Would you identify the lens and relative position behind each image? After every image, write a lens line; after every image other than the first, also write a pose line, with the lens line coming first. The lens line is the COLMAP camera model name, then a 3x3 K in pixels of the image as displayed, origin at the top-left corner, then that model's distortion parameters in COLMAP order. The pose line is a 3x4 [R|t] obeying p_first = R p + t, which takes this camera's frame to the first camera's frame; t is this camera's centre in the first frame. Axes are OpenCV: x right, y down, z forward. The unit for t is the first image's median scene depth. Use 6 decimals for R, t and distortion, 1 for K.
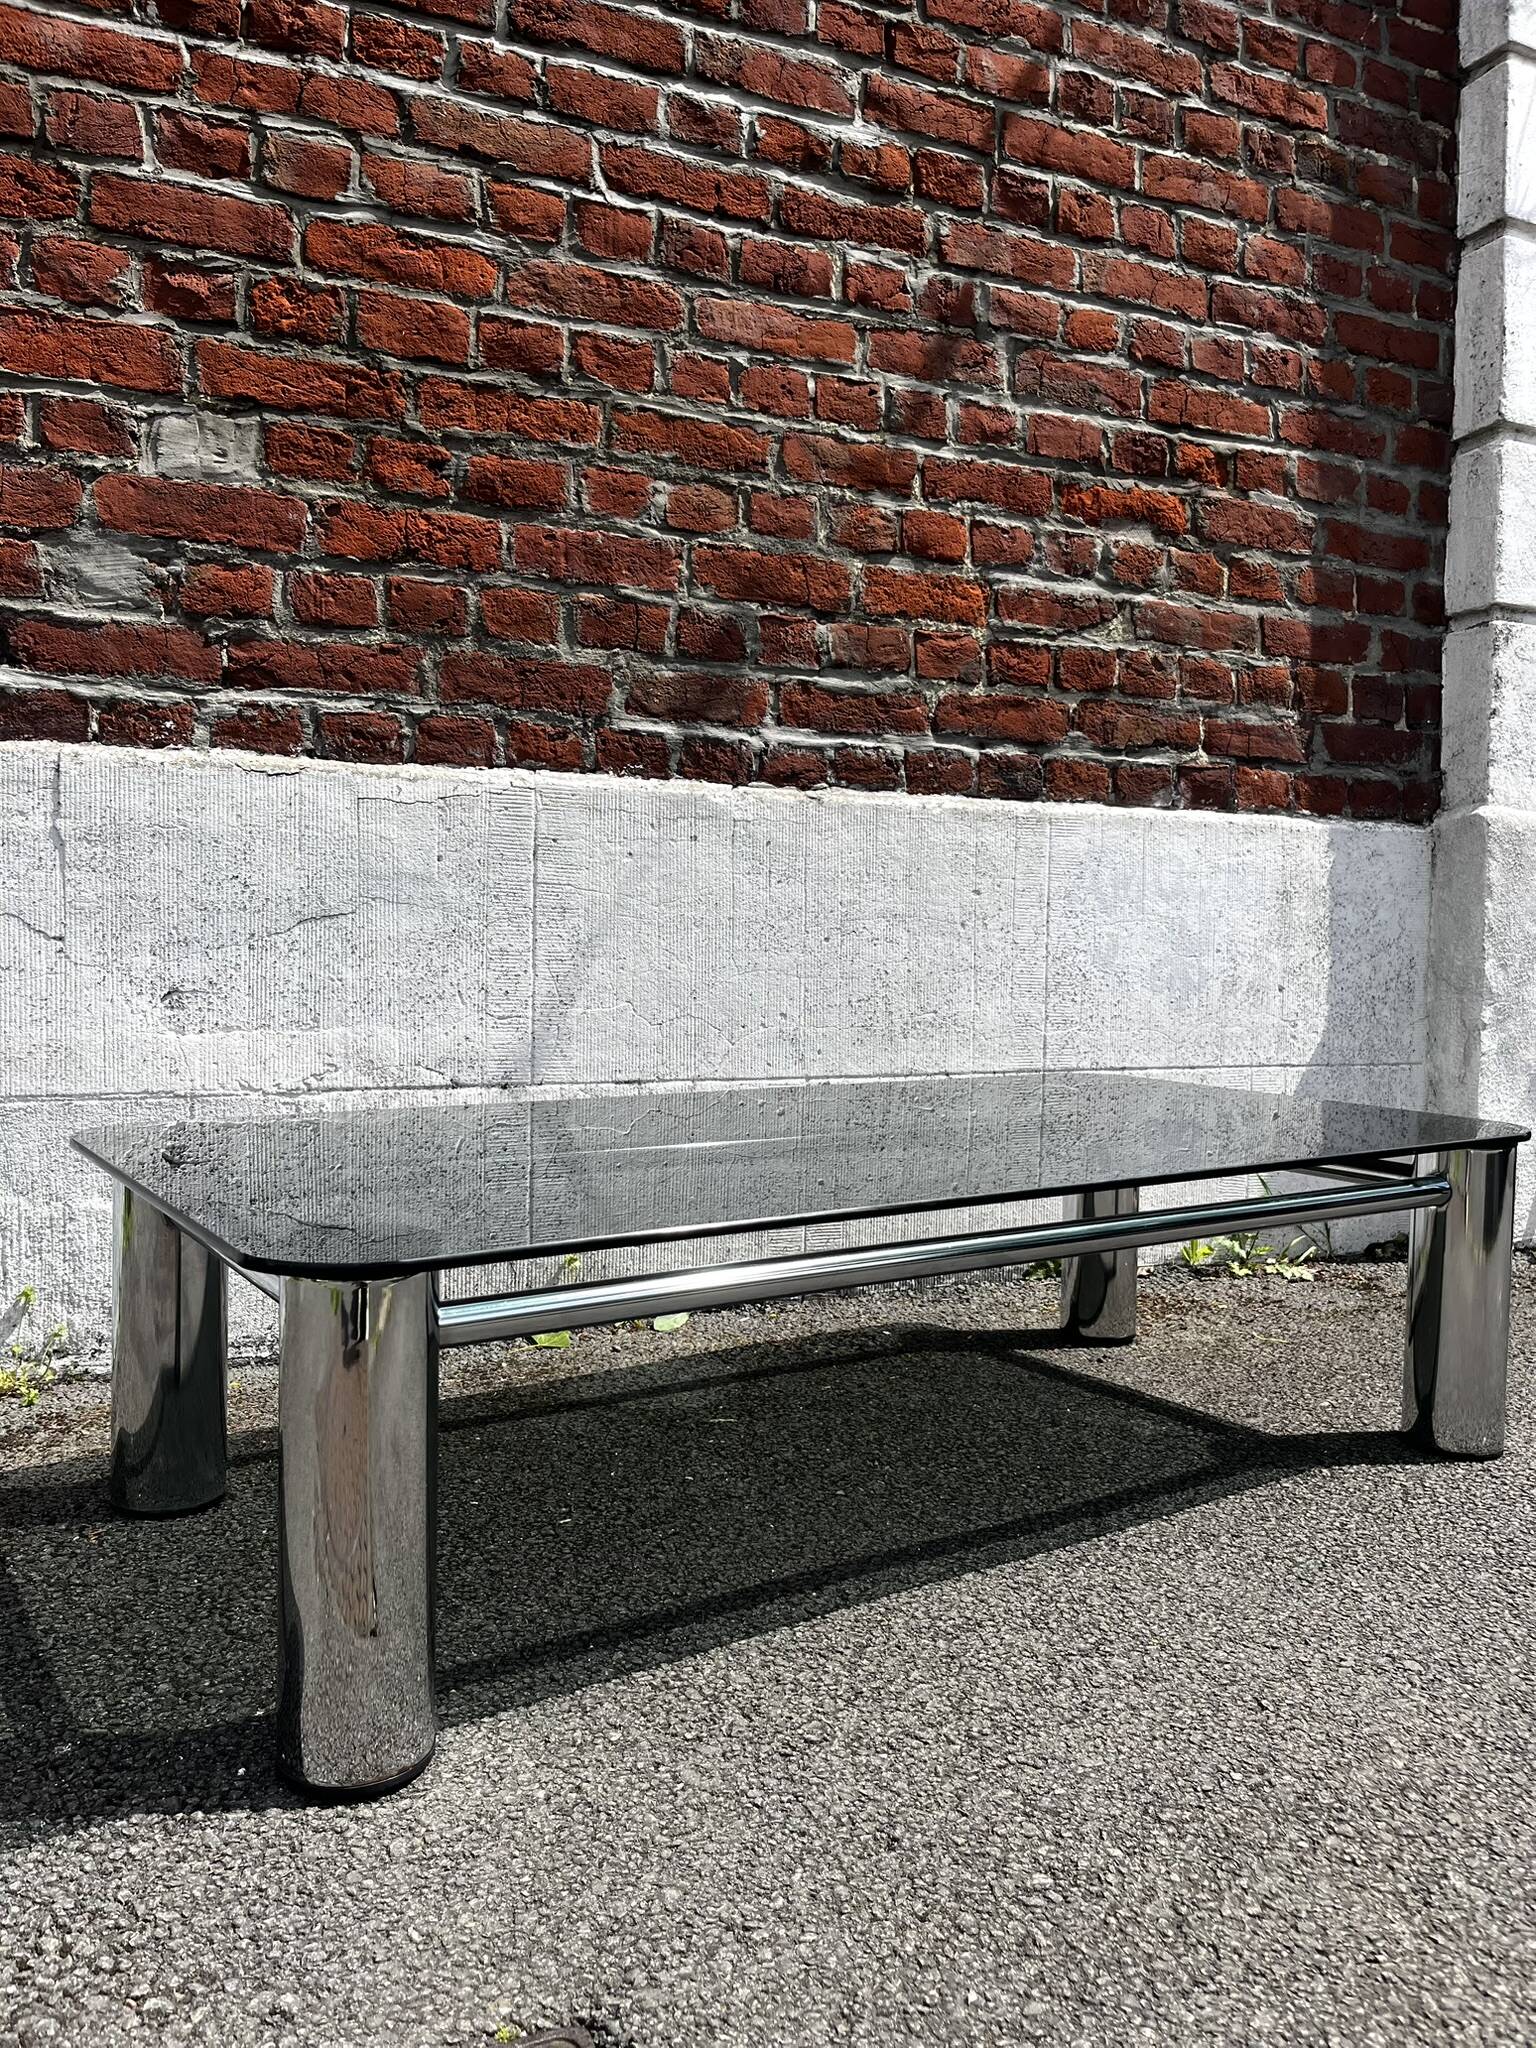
lens RADIAL K [[1550.2, 0, 765.0], [0, 1550.2, 1035.4], [0, 0, 1]] dist [0.053246, -0.077142]
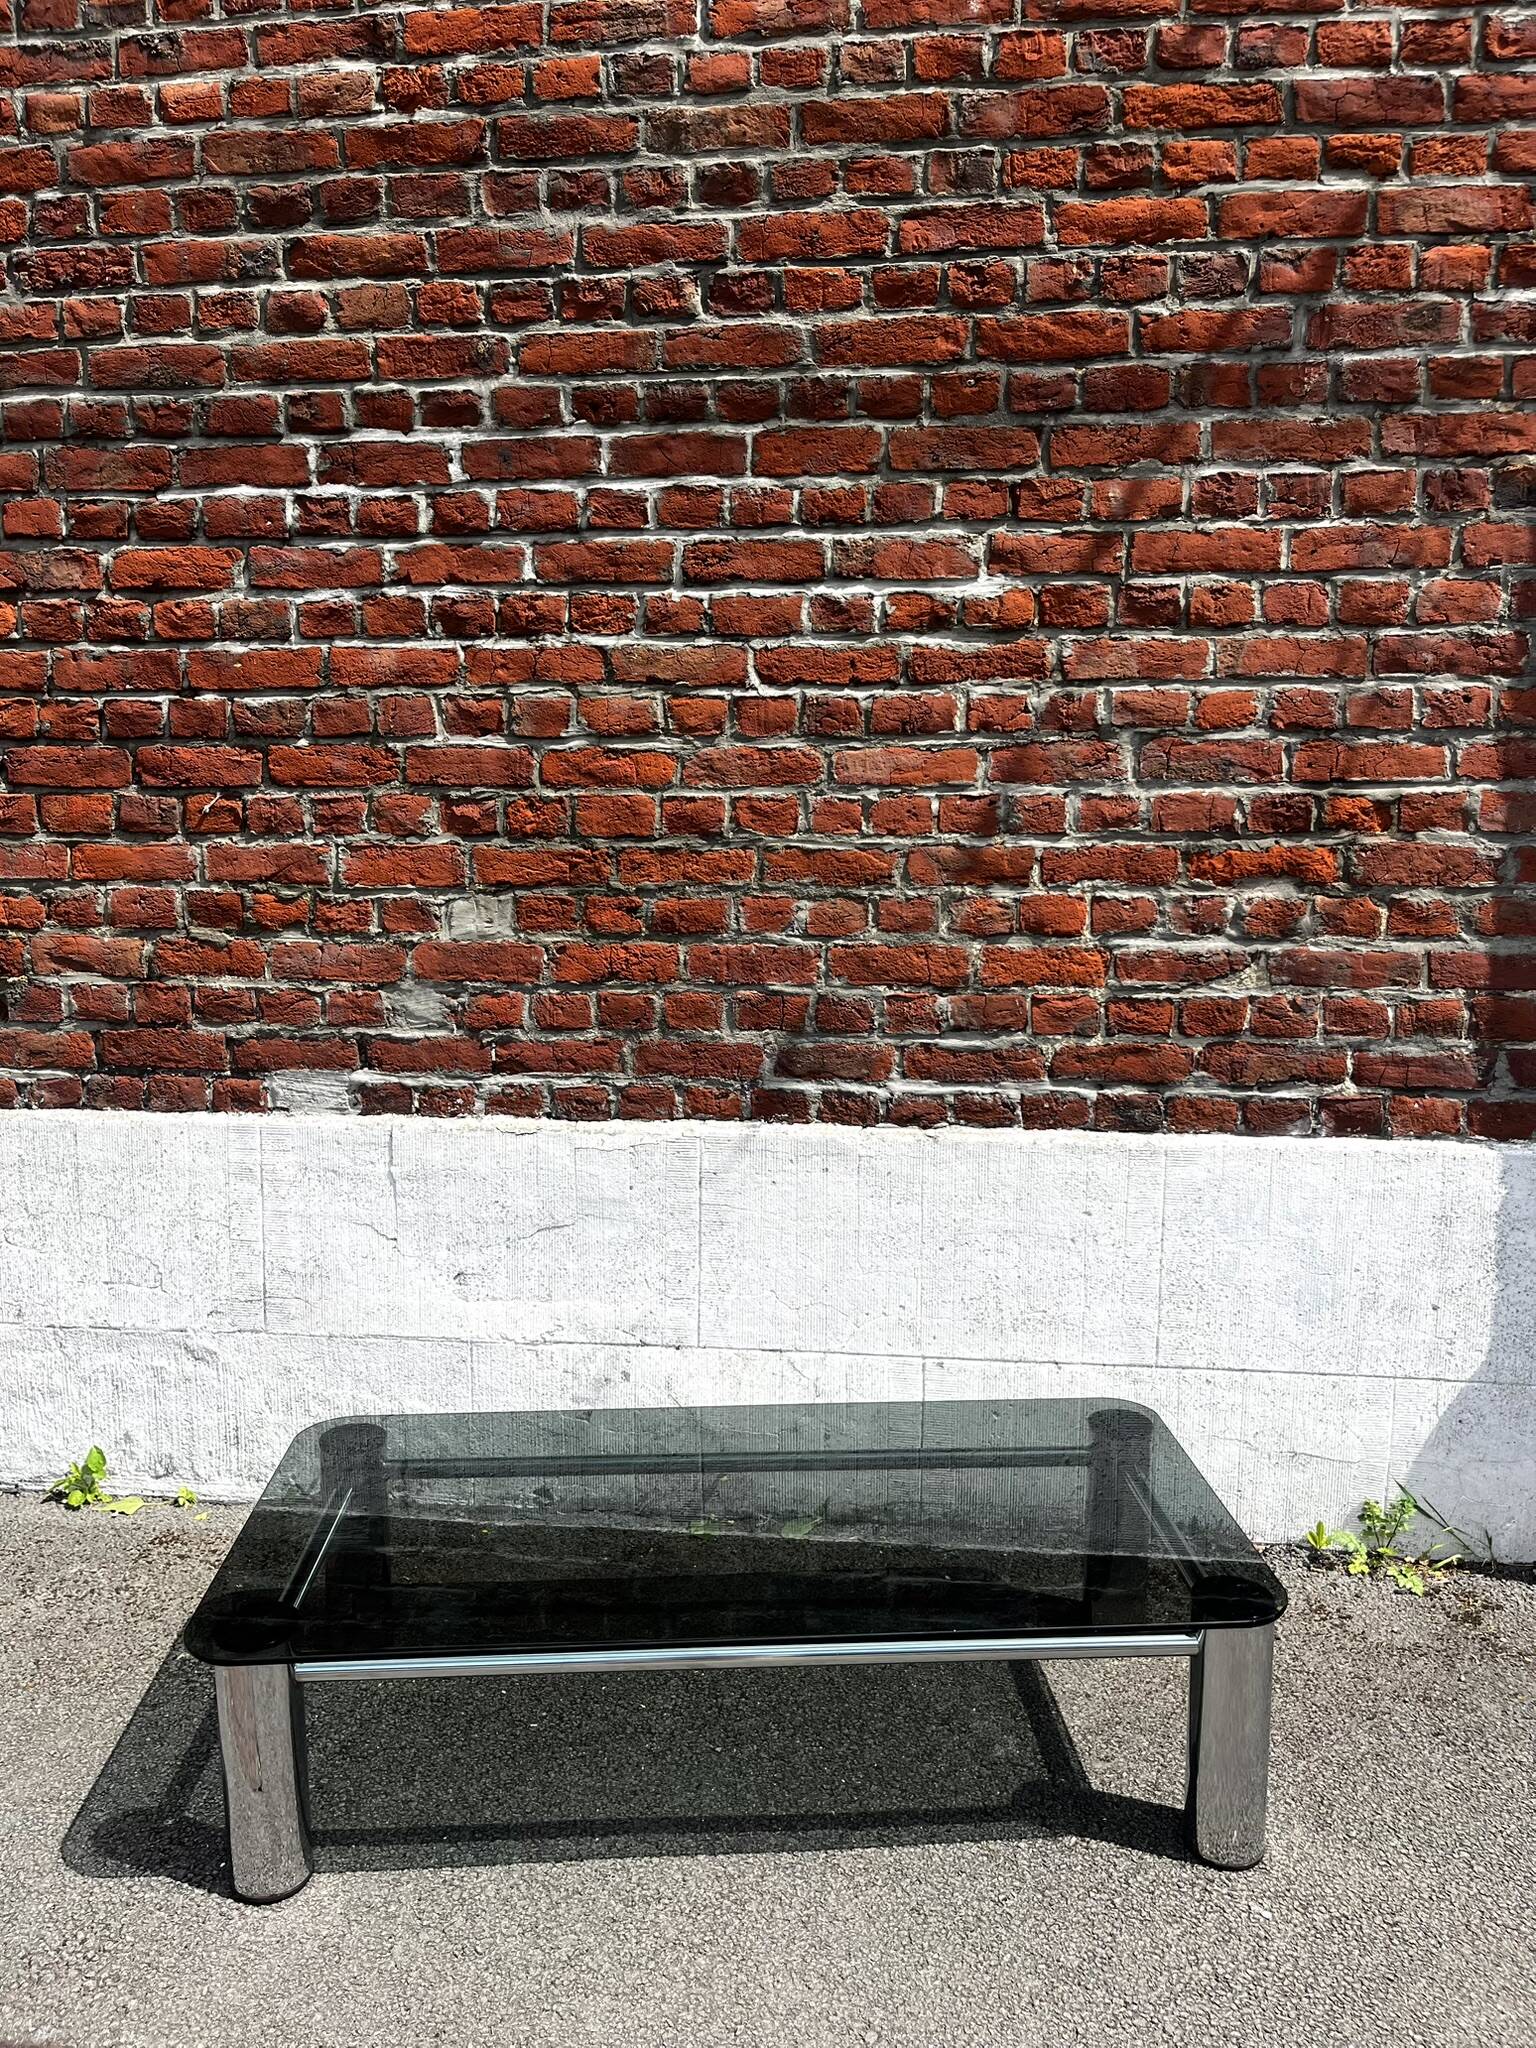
lens RADIAL K [[1554.6, 0, 780.5], [0, 1554.6, 1029.9], [0, 0, 1]] dist [0.060502, -0.089441]
pose [[0.859984, 0.067112, -0.505889, 0.604879], [-0.019889, 0.994969, 0.098184, -0.394315], [0.509934, -0.074375, 0.856992, -0.125499]]
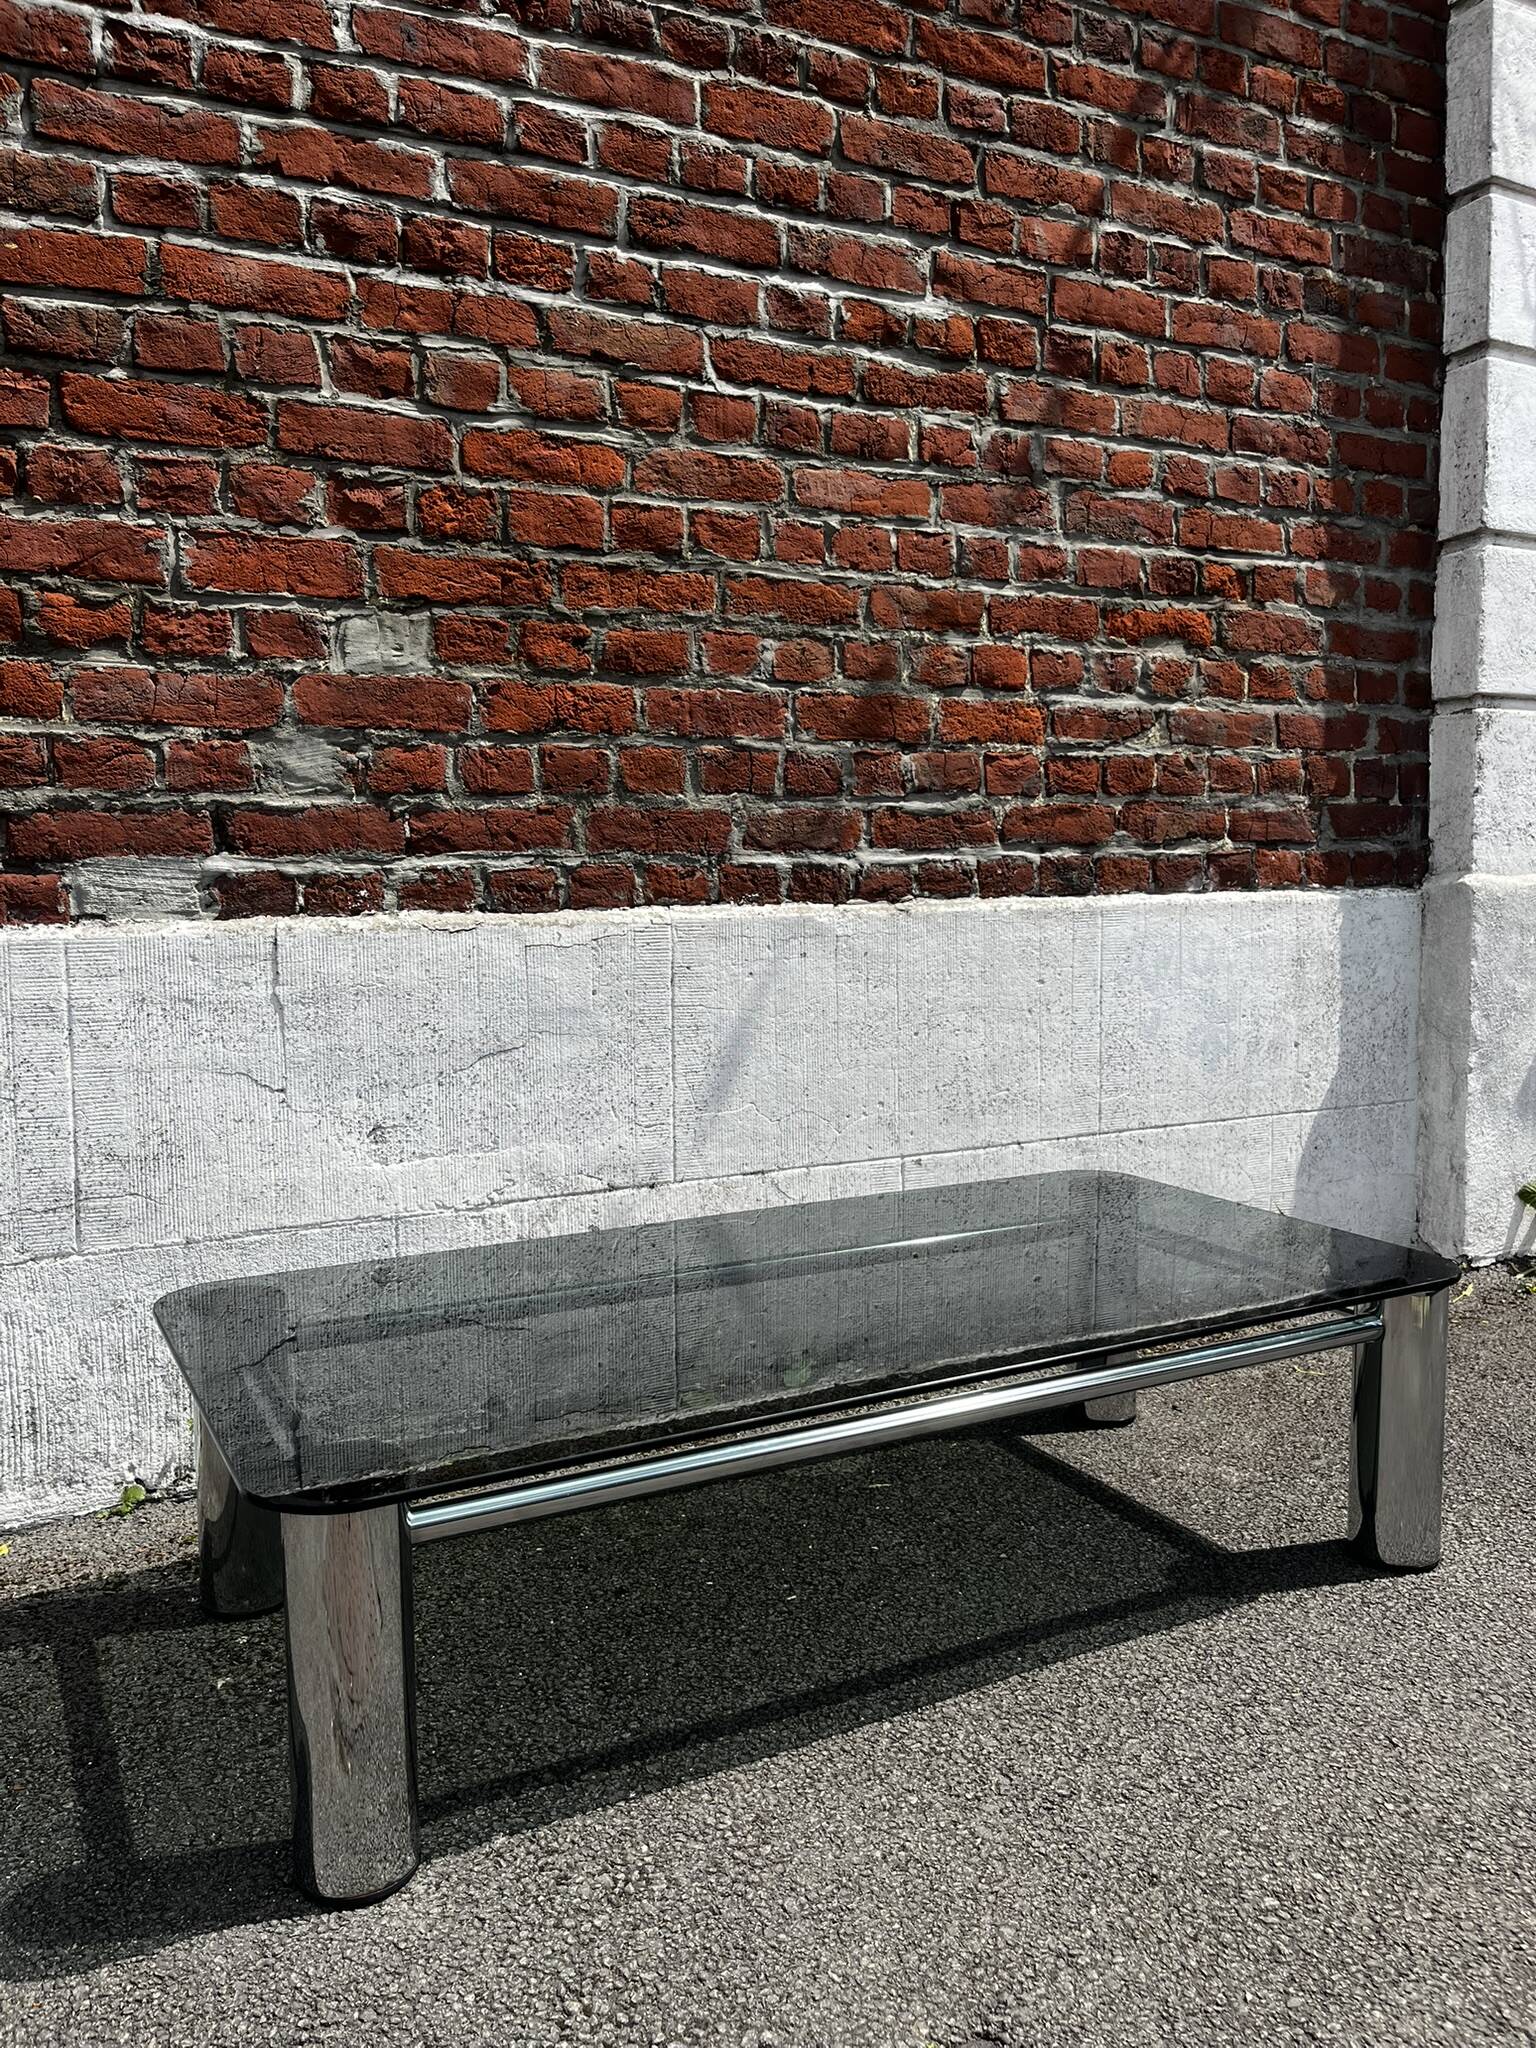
lens RADIAL K [[1554.6, 0, 768.6], [0, 1554.6, 1035.7], [0, 0, 1]] dist [0.060502, -0.089441]
pose [[0.998030, -0.031346, 0.054349, -0.143599], [0.028488, 0.998211, 0.052572, -0.137281], [-0.055899, -0.050920, 0.997137, -0.137965]]
